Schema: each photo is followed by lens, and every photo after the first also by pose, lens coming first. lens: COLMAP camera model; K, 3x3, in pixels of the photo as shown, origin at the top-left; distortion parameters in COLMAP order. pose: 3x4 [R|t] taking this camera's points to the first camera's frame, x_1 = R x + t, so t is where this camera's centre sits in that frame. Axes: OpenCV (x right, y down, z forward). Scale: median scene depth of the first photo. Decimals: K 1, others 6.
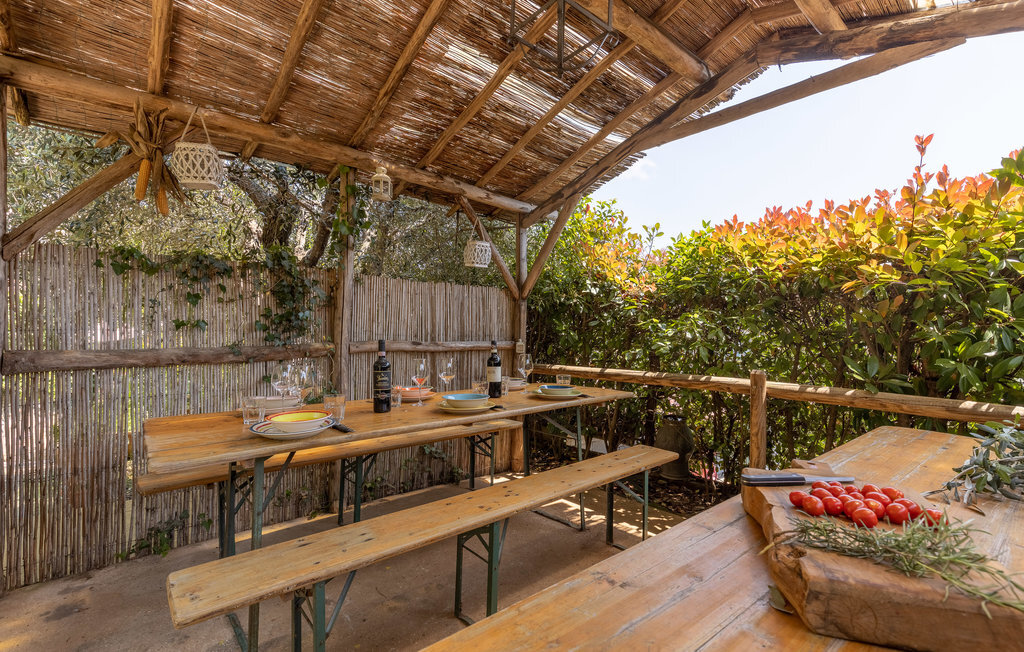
lens RADIAL K [[460.1, 0, 508.2], [0, 460.1, 326.2], [0, 0, 1]] dist [0.005241, -0.000585]
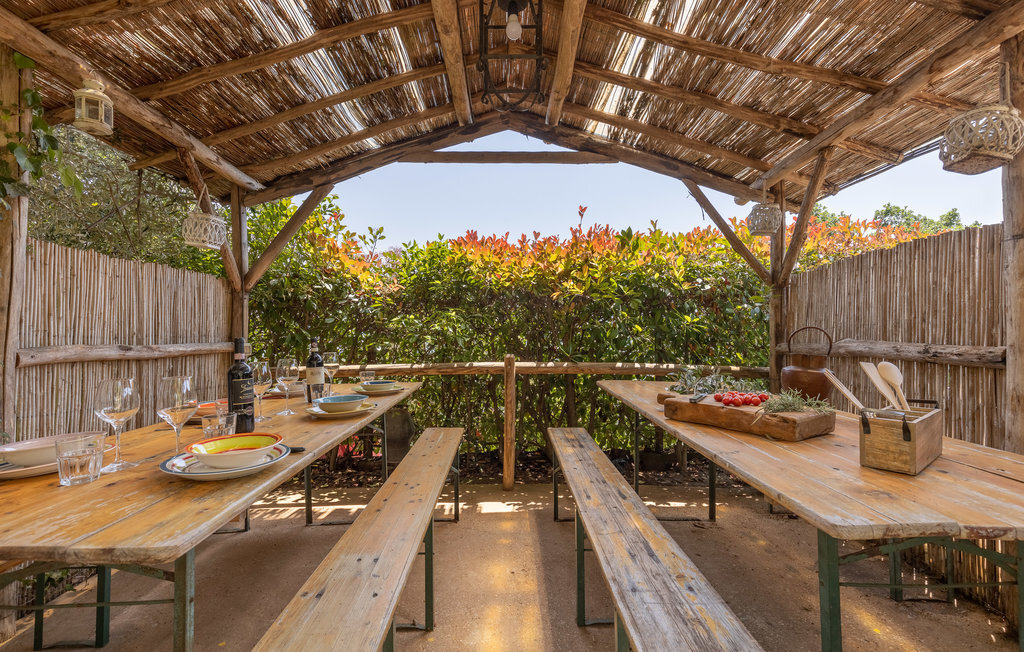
lens RADIAL K [[460.1, 0, 516.9], [0, 460.1, 324.3], [0, 0, 1]] dist [0.005241, -0.000585]
pose [[0.626780, -0.002437, 0.779193, -0.380472], [0.008268, 0.999960, -0.003523, 0.009230], [-0.779153, 0.008651, 0.626774, 0.110075]]
